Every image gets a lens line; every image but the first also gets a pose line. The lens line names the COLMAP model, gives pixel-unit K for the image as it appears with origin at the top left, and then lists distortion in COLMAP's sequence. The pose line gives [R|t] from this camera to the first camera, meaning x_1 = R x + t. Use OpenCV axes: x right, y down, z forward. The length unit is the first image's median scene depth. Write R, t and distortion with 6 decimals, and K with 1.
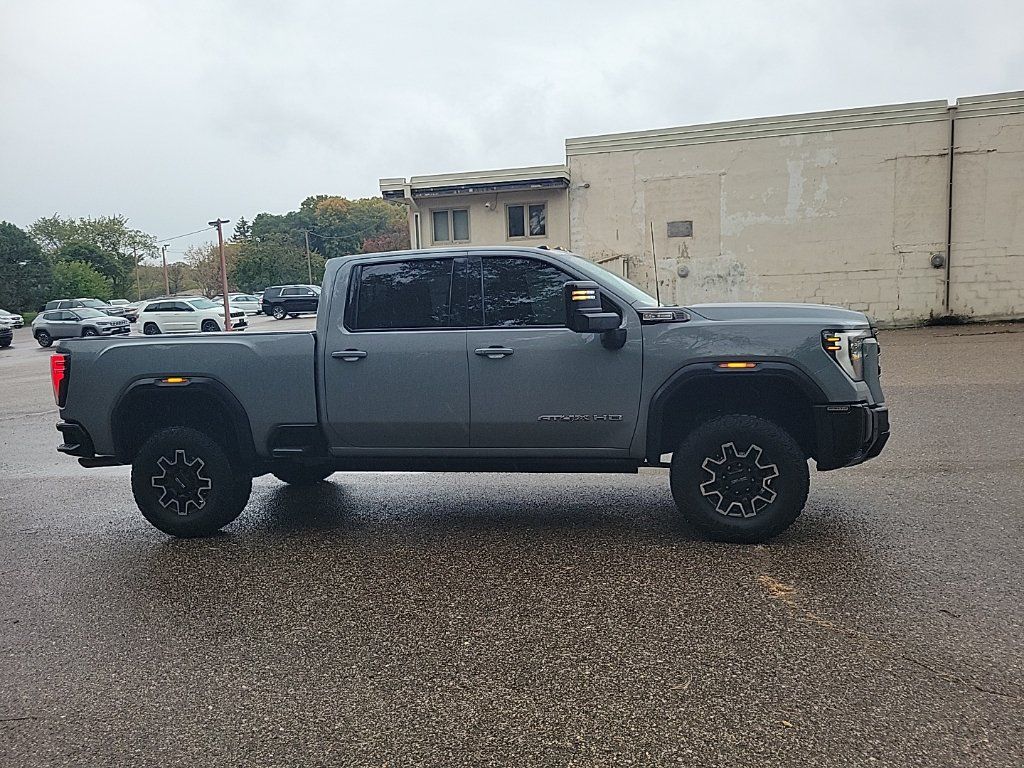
lens RADIAL K [[772.4, 0, 516.4], [0, 772.4, 386.6], [0, 0, 1]] dist [0.044230, -0.018114]
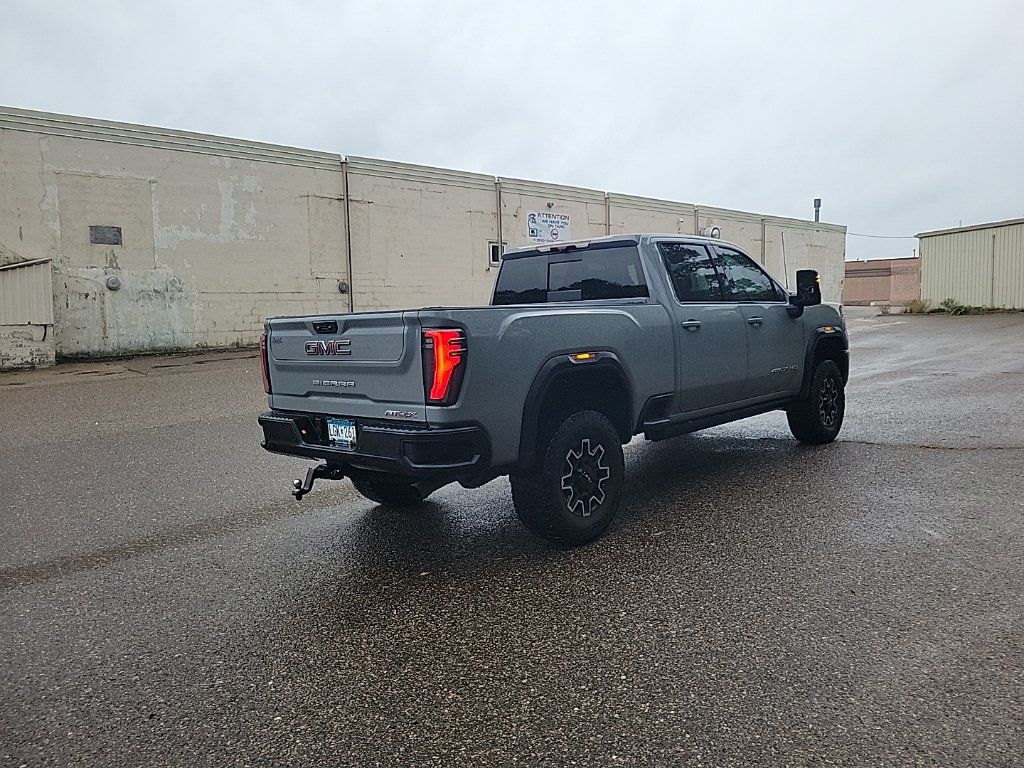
lens RADIAL K [[774.4, 0, 522.5], [0, 774.4, 368.6], [0, 0, 1]] dist [0.052573, -0.038517]
pose [[0.501706, -0.040567, 0.864087, -0.339116], [0.099529, 0.994973, -0.011077, 0.002223], [-0.859293, 0.091560, 0.503221, 0.177701]]
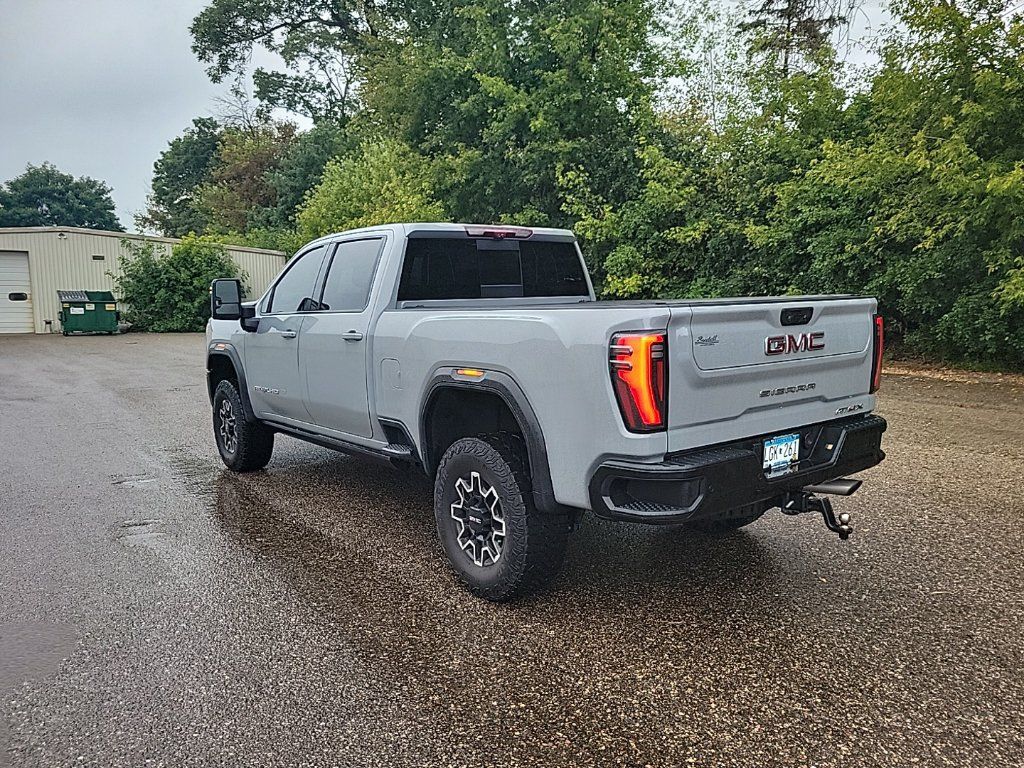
lens RADIAL K [[788.6, 0, 513.9], [0, 788.6, 400.3], [0, 0, 1]] dist [0.045564, -0.011385]
pose [[-0.758819, -0.024698, 0.650833, -0.239099], [0.115126, 0.978459, 0.171358, -0.037515], [-0.641046, 0.204957, -0.739630, 0.517171]]
